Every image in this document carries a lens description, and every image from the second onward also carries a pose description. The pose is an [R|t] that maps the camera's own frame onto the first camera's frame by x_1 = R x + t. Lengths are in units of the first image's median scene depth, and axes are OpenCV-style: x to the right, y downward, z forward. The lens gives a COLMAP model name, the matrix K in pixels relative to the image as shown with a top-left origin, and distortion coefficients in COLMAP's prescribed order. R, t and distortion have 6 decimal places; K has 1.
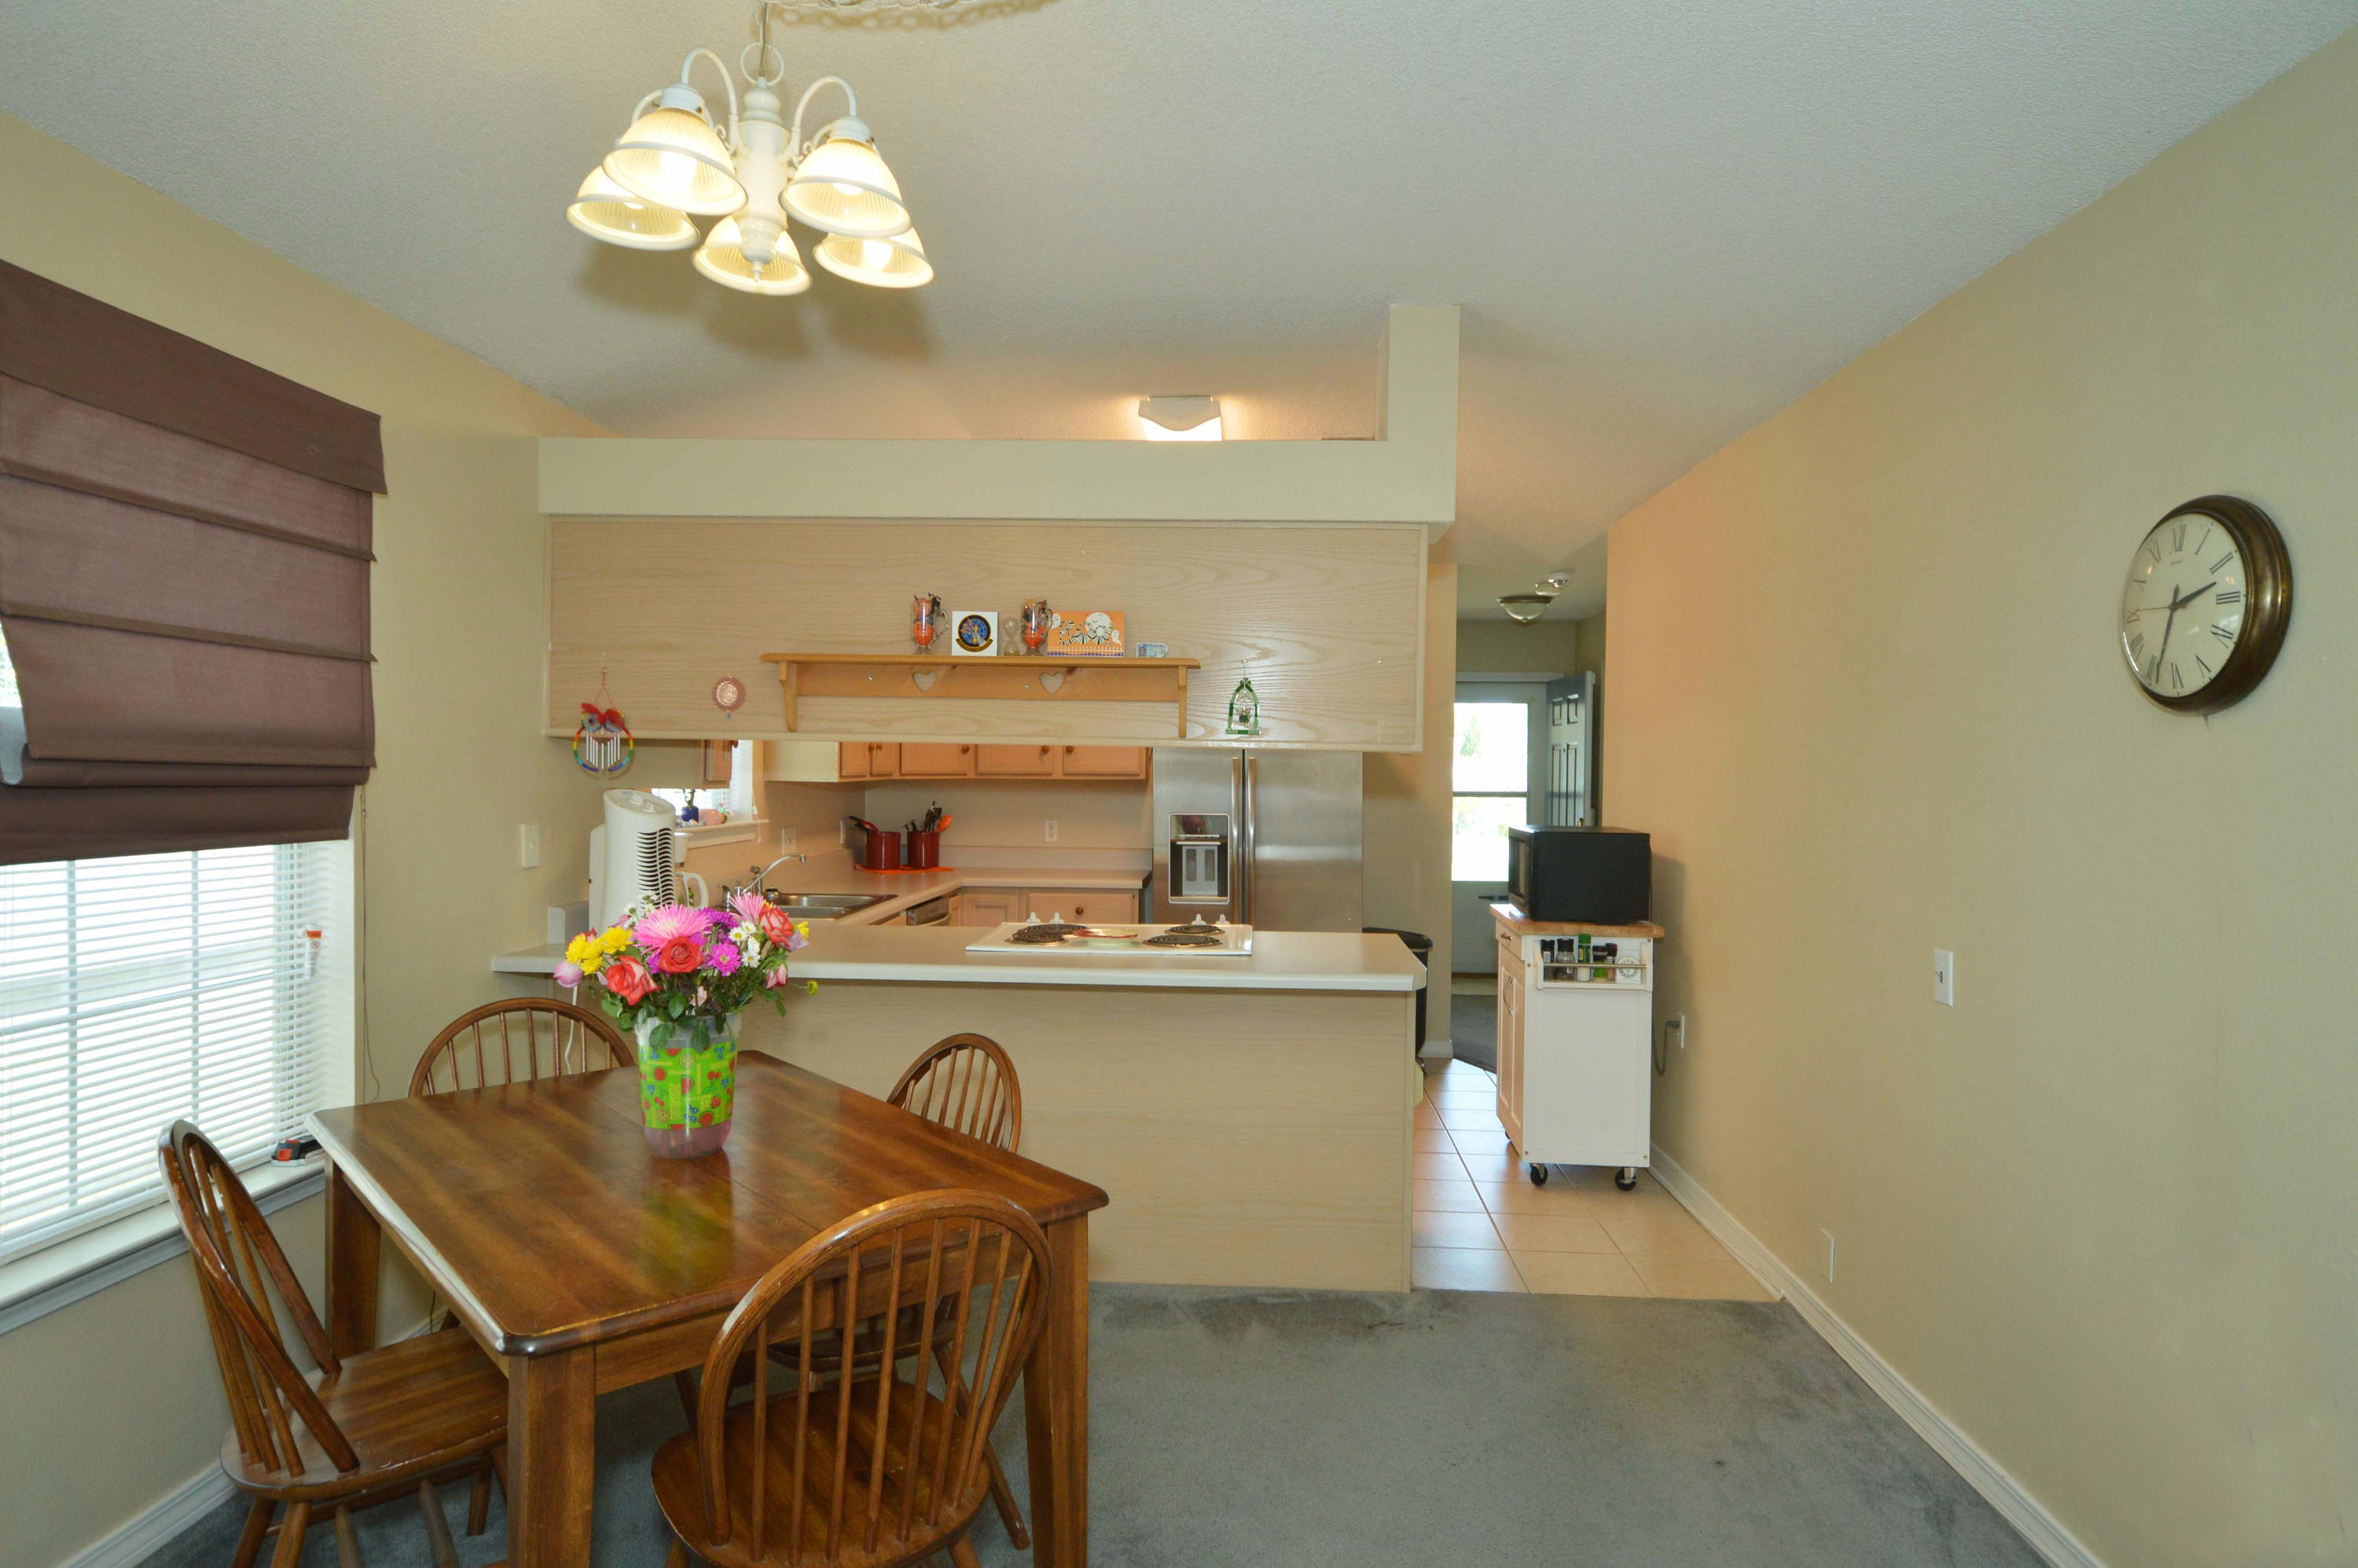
lens RADIAL K [[1392.7, 0, 1179.0], [0, 1392.7, 784.0], [0, 0, 1]] dist [0.011279, 0.000818]
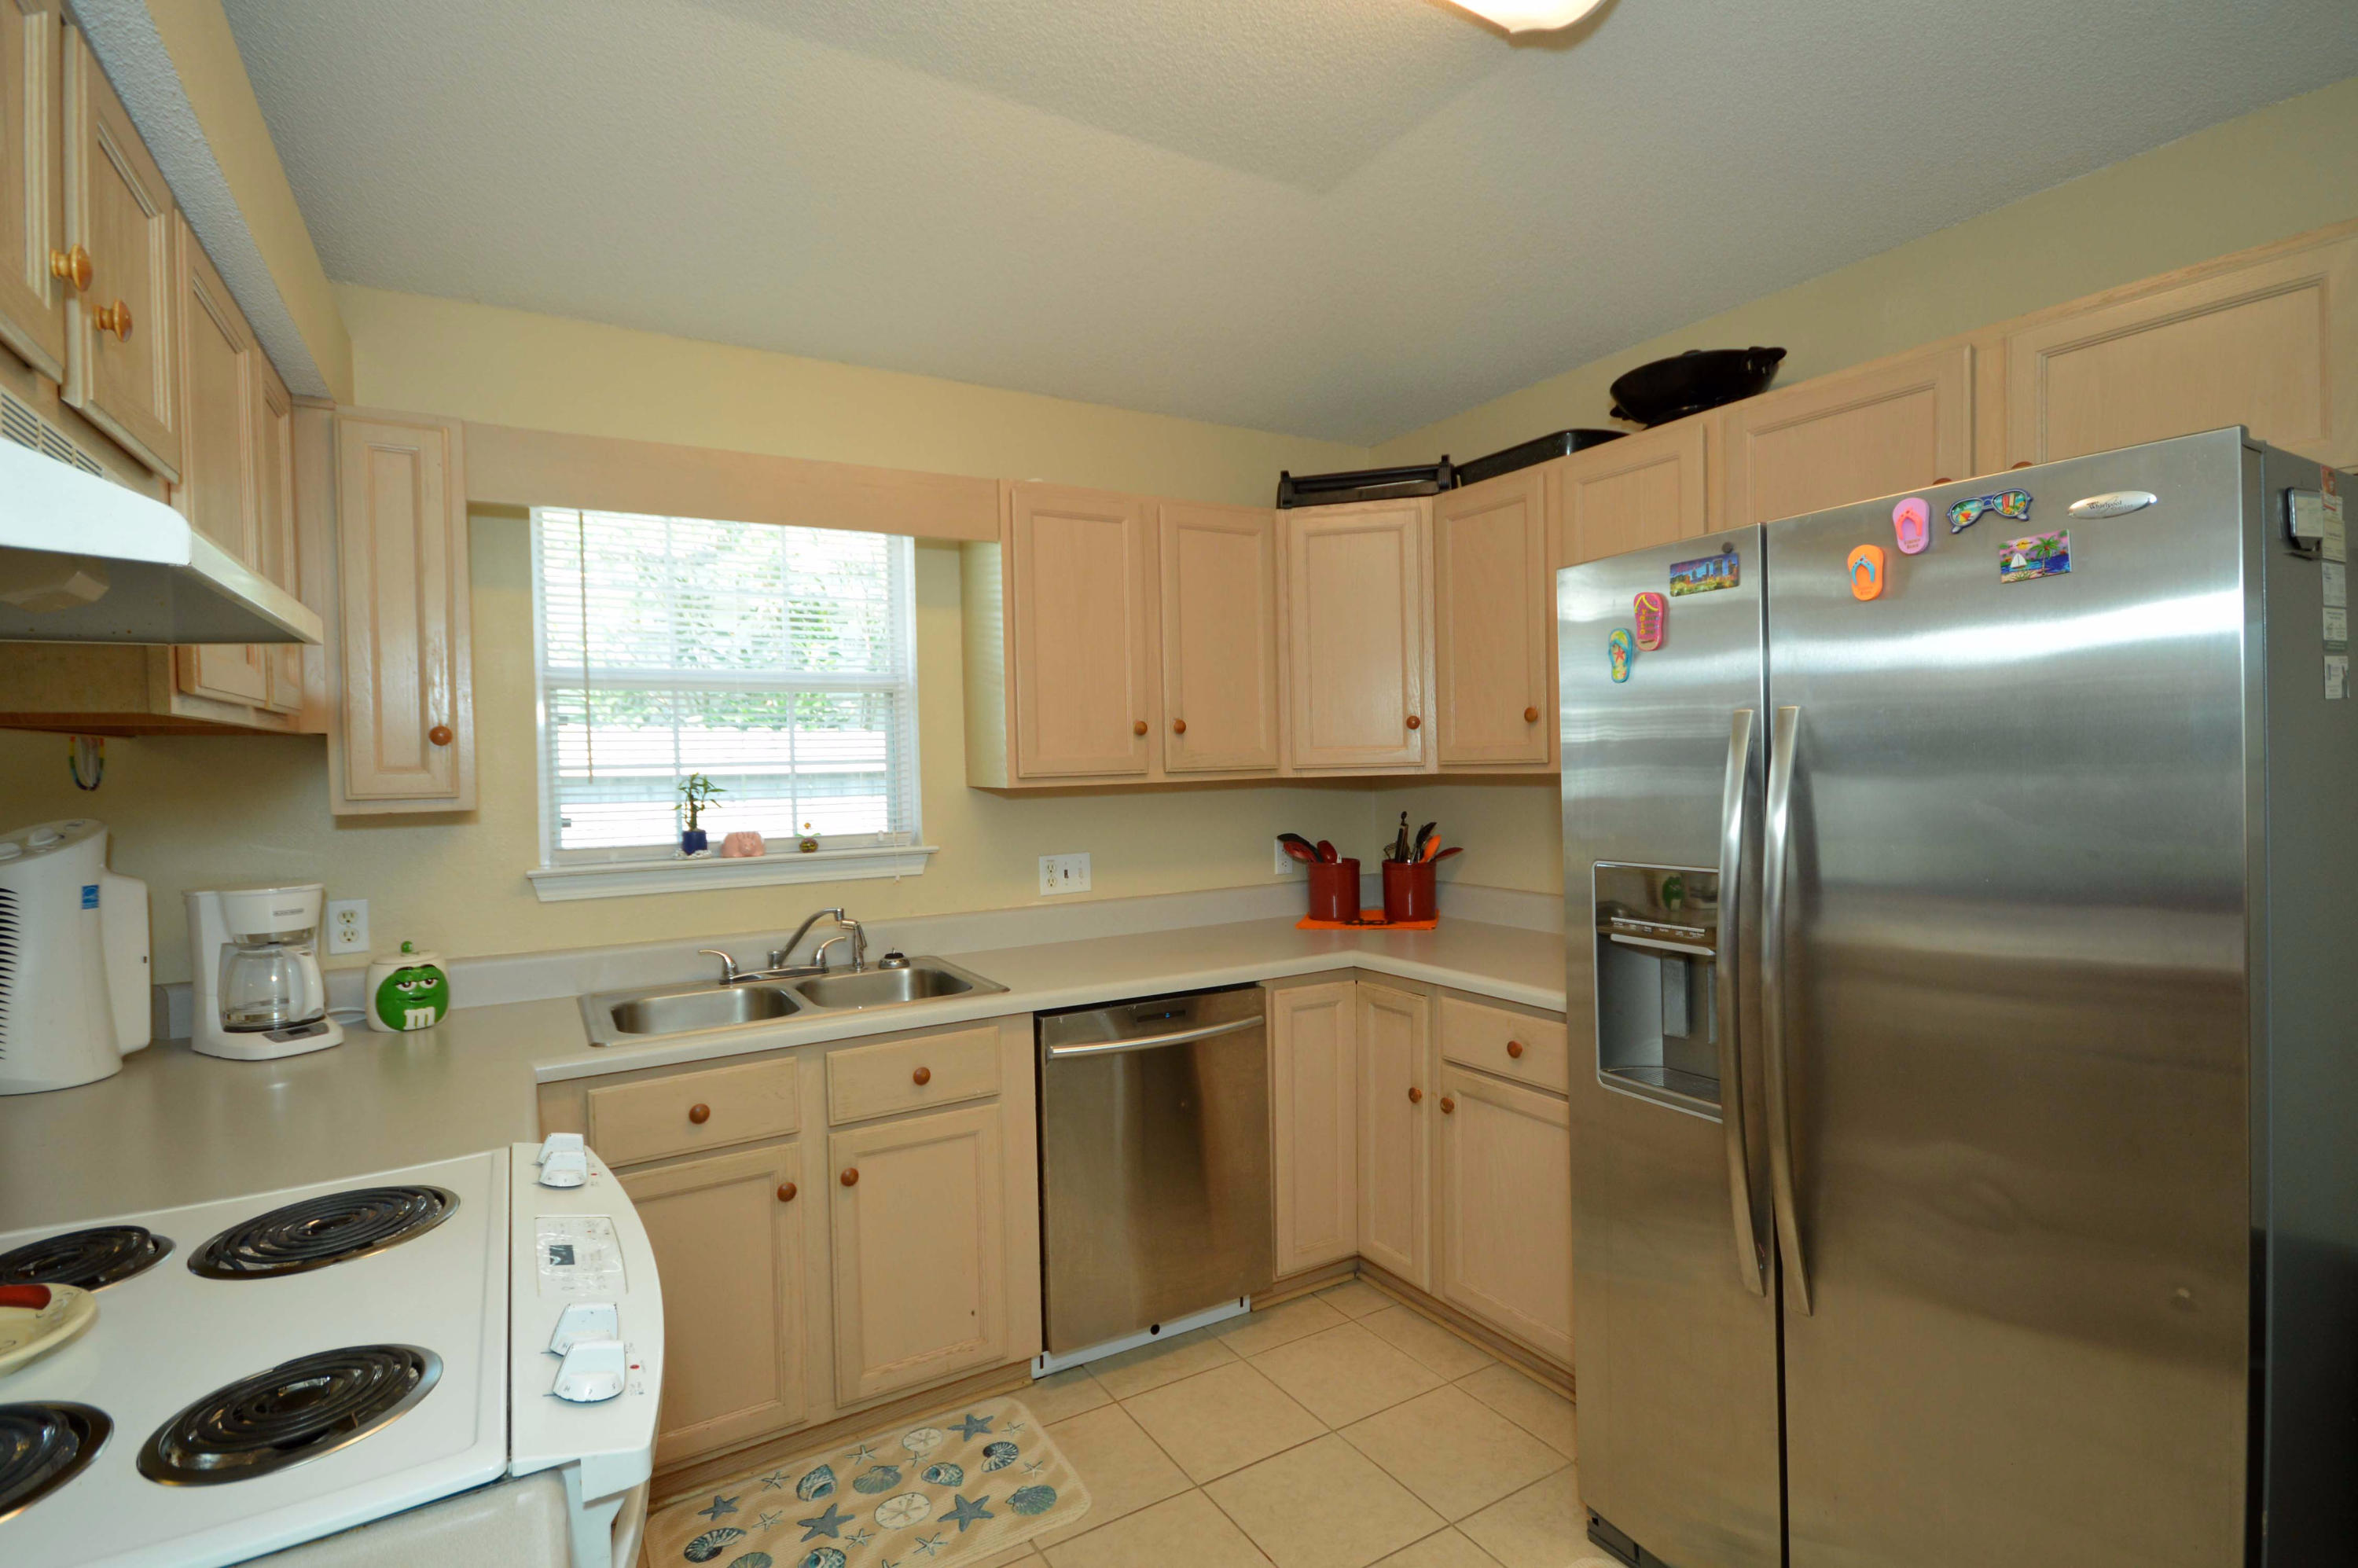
lens RADIAL K [[1124.9, 0, 1216.4], [0, 1124.9, 794.0], [0, 0, 1]] dist [0.000620, 0.000122]
pose [[0.575176, 0.003115, -0.818024, 0.307482], [0.014206, 0.999804, 0.013796, -0.007204], [0.817906, -0.019556, 0.575019, 1.151341]]
